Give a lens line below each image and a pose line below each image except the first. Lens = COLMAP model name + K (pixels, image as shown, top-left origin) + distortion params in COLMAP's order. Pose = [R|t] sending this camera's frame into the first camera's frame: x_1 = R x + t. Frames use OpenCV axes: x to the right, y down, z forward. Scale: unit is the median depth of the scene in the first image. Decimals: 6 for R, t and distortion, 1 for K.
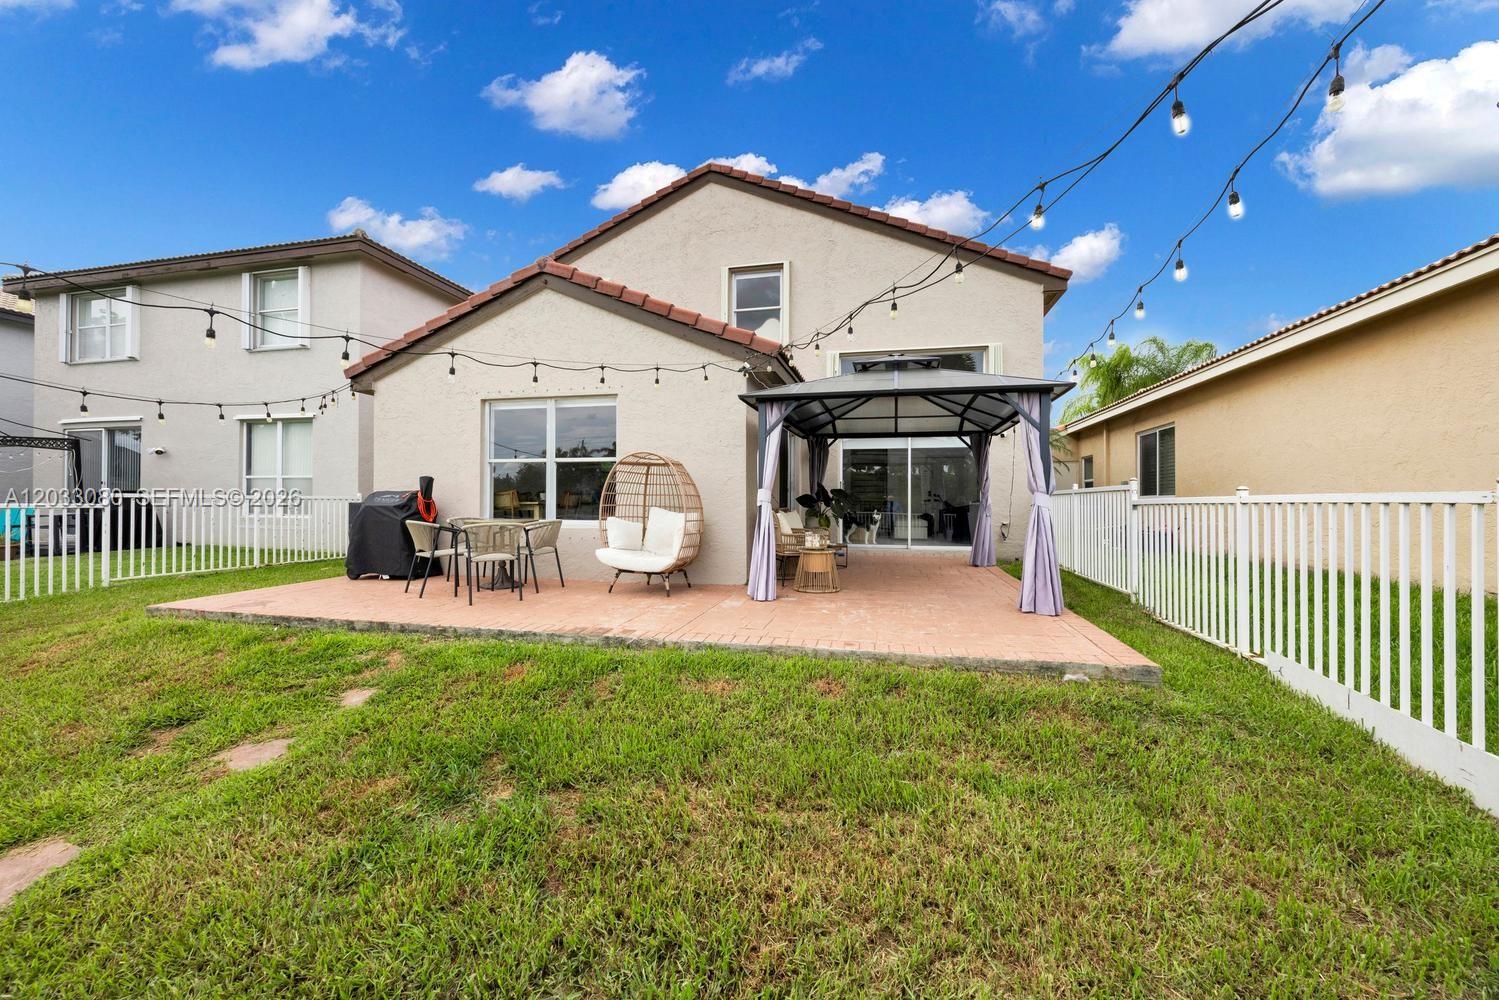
lens RADIAL K [[569.6, 0, 749.5], [0, 569.6, 500.0], [0, 0, 1]] dist [-0.000807, -0.000095]
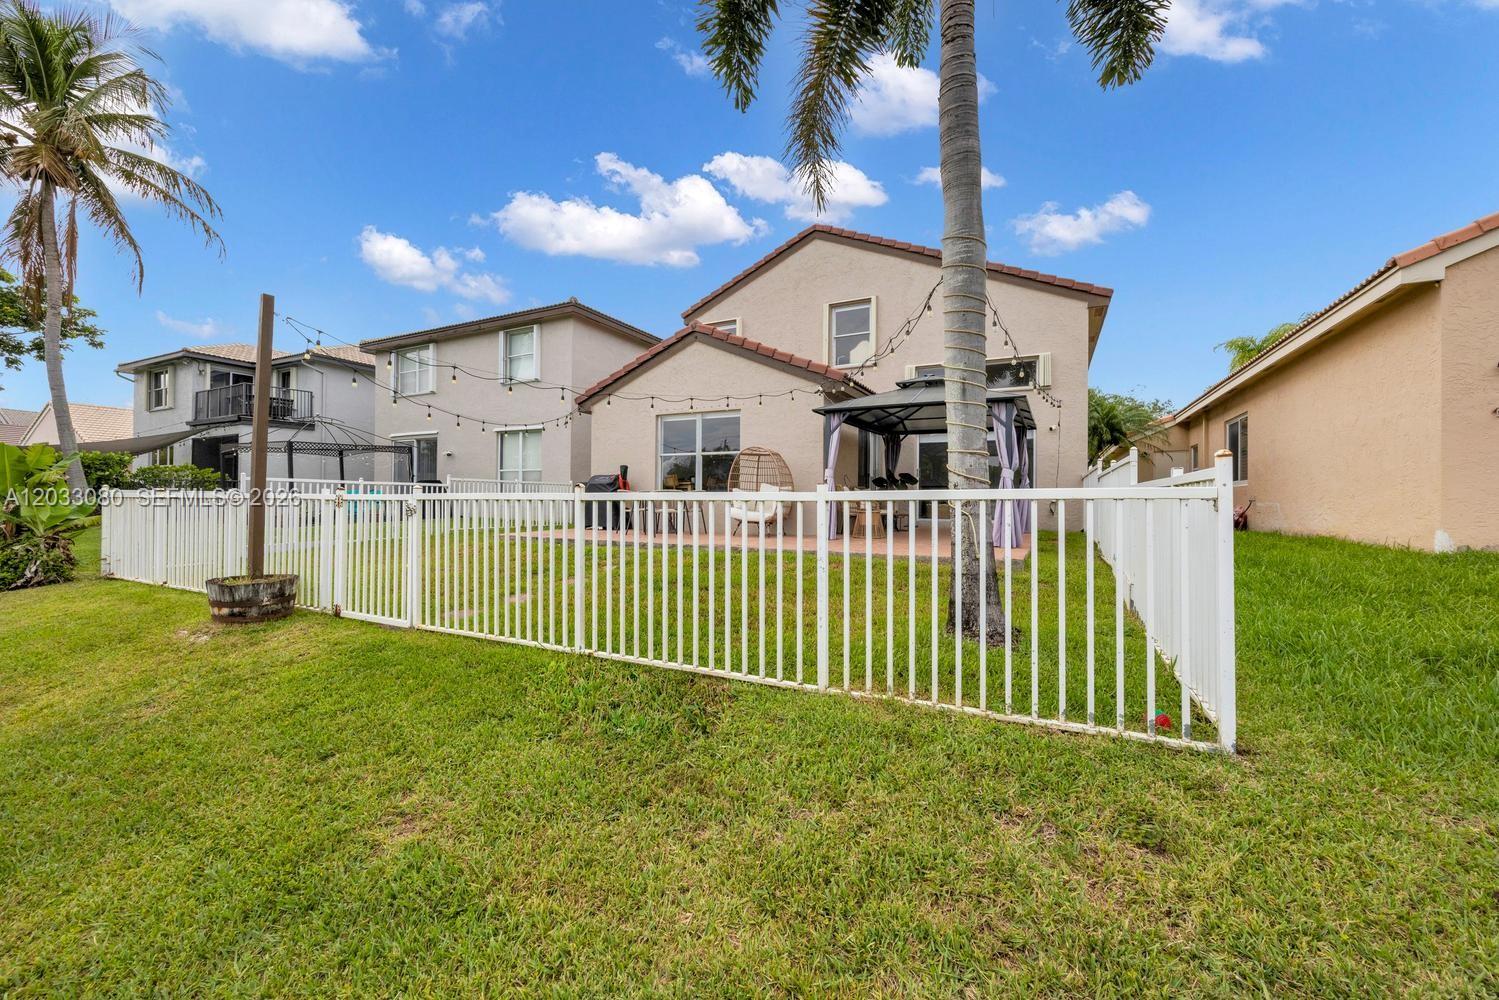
lens RADIAL K [[569.6, 0, 749.5], [0, 569.6, 500.0], [0, 0, 1]] dist [-0.000807, -0.000095]
pose [[0.970677, 0.002989, -0.240370, 0.139314], [-0.002014, 0.999989, 0.004301, 0.044094], [0.240380, -0.003690, 0.970672, -0.417655]]
